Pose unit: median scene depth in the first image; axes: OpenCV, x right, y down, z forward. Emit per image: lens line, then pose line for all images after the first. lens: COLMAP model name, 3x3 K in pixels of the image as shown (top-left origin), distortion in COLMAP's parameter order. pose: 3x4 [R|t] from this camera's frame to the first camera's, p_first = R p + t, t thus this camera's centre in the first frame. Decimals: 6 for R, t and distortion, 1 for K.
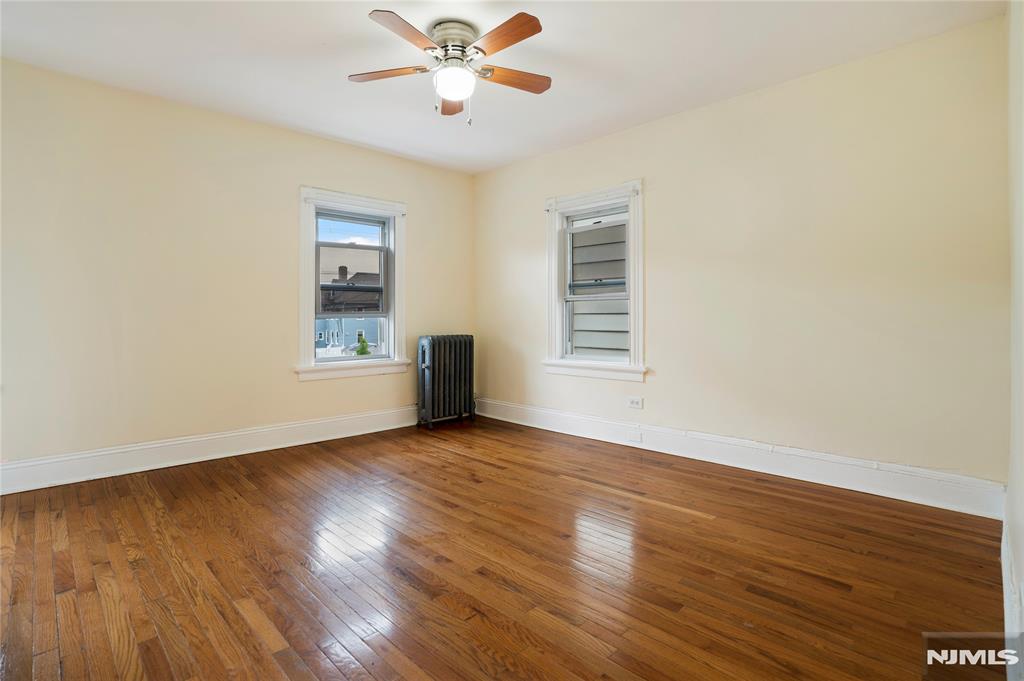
lens RADIAL K [[531.5, 0, 512.0], [0, 531.5, 340.5], [0, 0, 1]] dist [-0.001350, 0.000252]
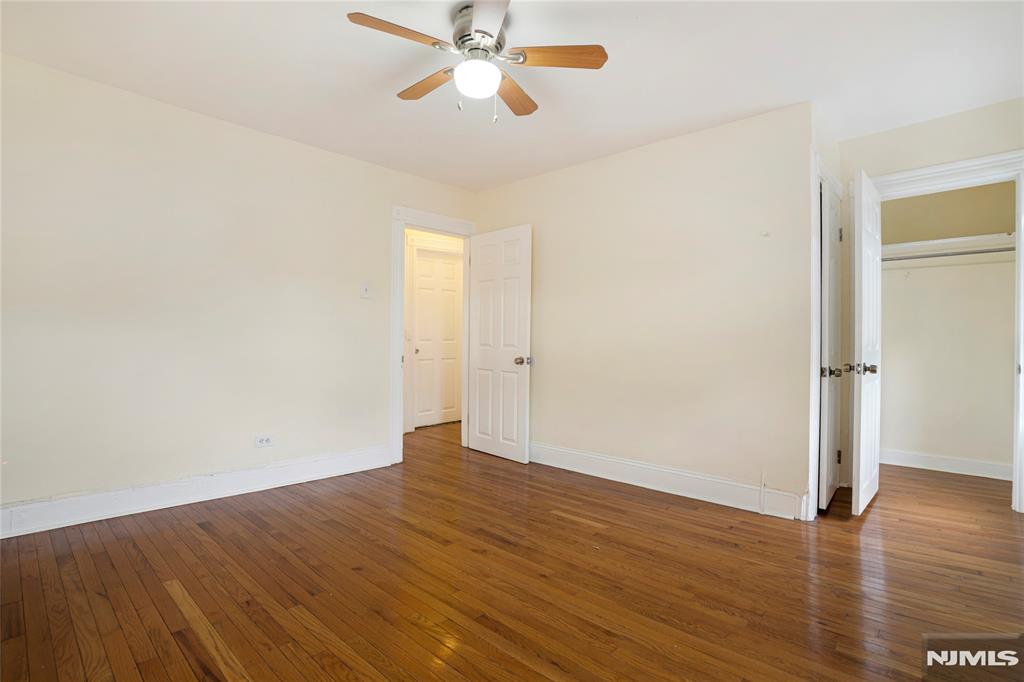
lens RADIAL K [[481.3, 0, 512.0], [0, 481.3, 341.0], [0, 0, 1]] dist [-0.001897, -0.000161]
pose [[-0.998677, 0.000363, -0.051413, -0.133749], [-0.002607, 0.998331, 0.057696, -0.099613], [0.051348, 0.057754, -0.997009, 1.855264]]
